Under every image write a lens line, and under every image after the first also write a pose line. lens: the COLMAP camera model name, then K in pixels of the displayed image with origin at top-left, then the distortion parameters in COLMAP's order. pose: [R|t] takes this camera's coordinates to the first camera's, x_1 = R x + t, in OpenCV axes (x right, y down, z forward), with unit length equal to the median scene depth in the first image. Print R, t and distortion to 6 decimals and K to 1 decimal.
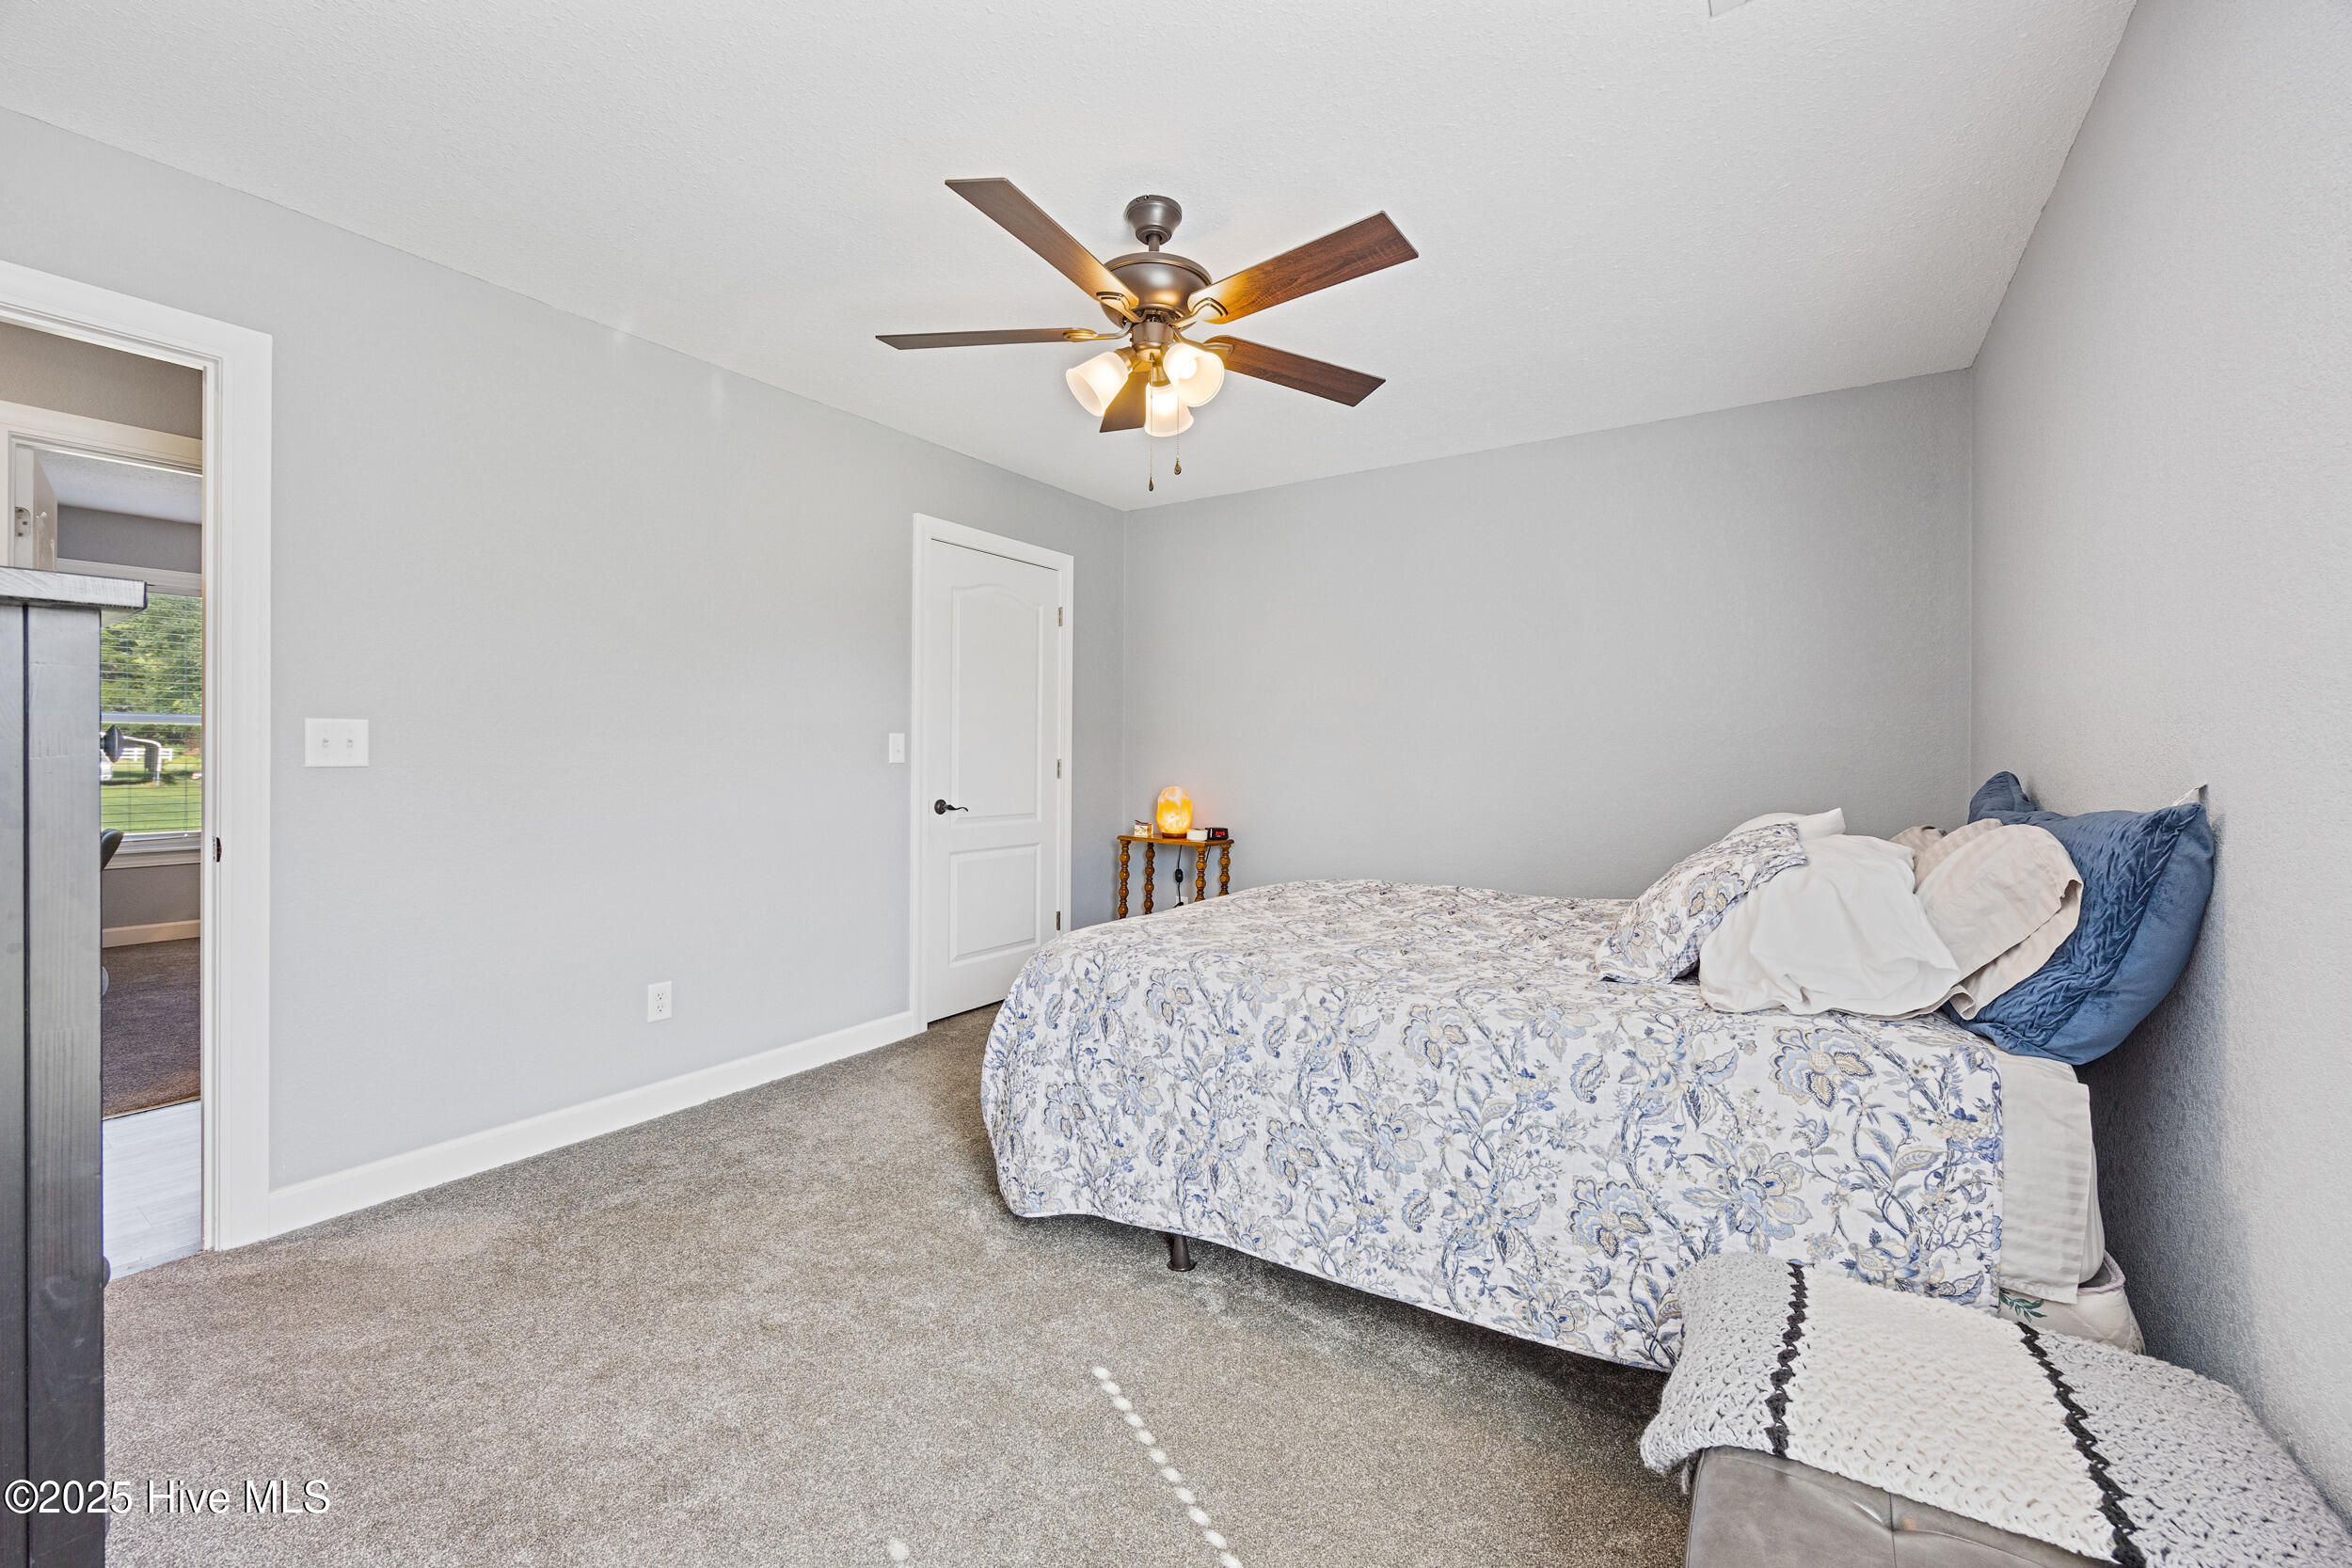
lens RADIAL K [[910.5, 0, 1173.7], [0, 910.5, 766.9], [0, 0, 1]] dist [0.000243, 0.000000]
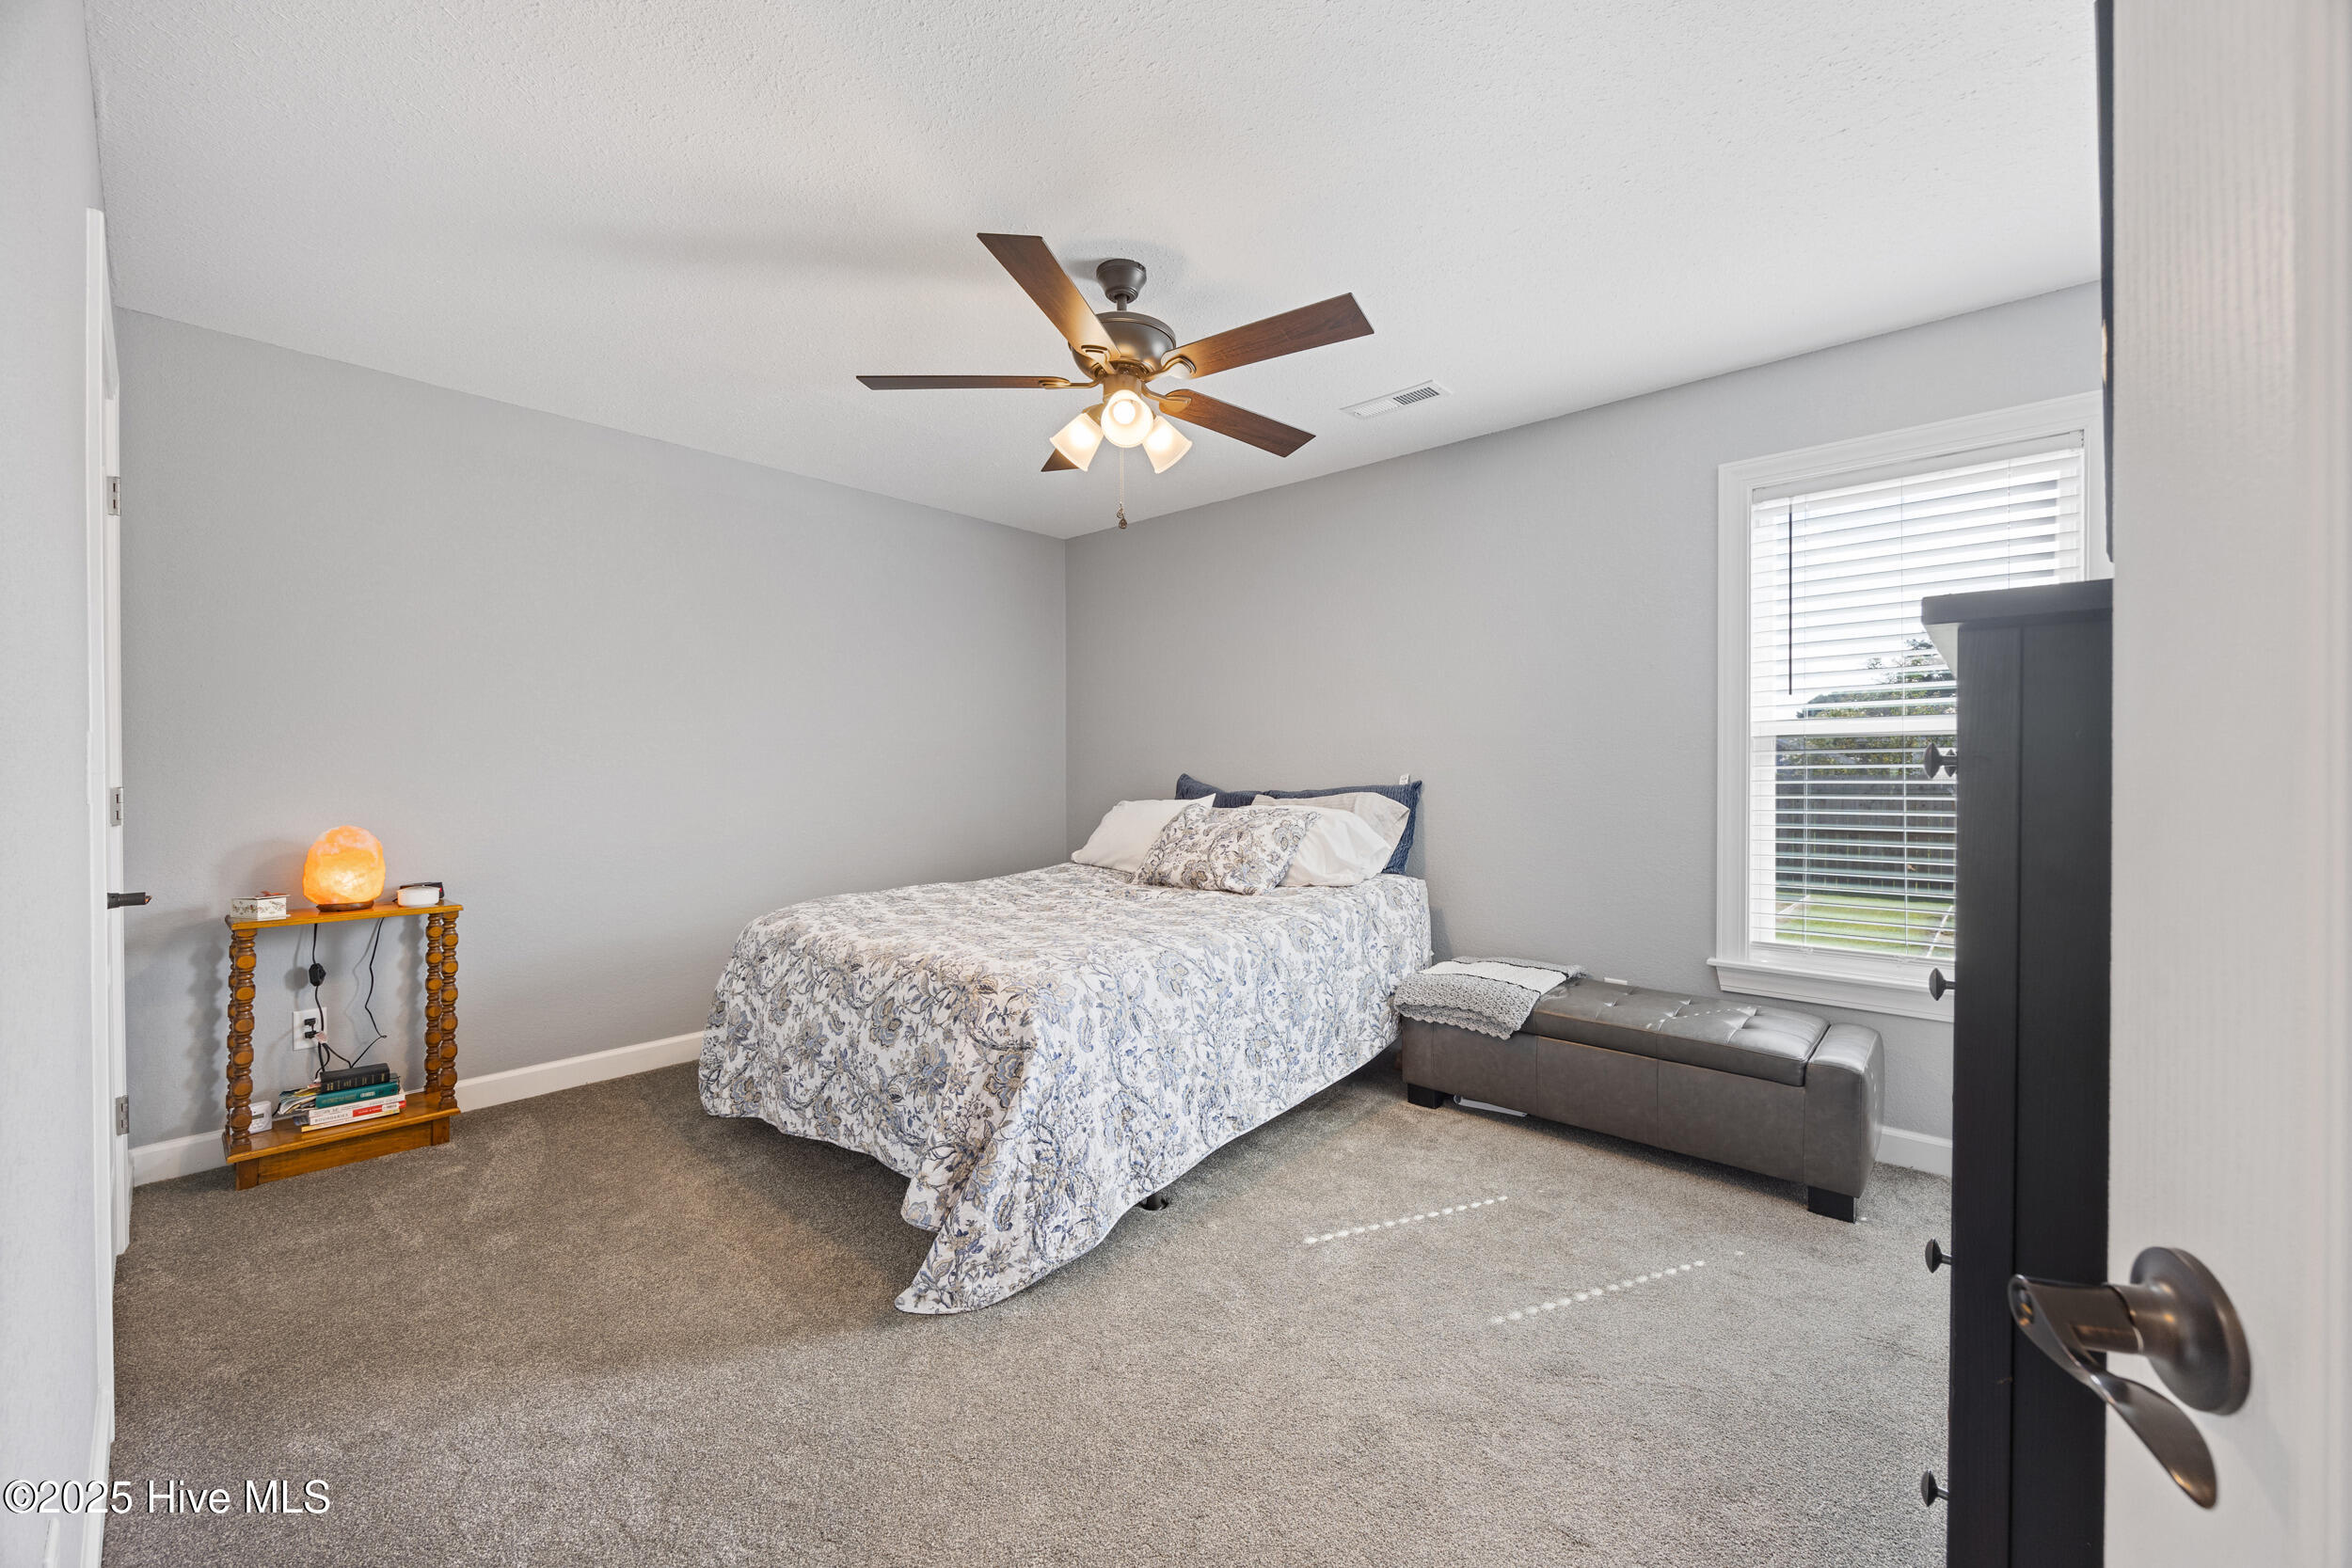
lens RADIAL K [[919.0, 0, 1176.0], [0, 919.0, 784.0], [0, 0, 1]] dist [-0.000337, 0.000097]
pose [[0.121964, -0.025138, 0.992216, -1.151552], [0.016634, 0.999591, 0.023280, -0.020953], [-0.992395, 0.013665, 0.122332, 0.829323]]
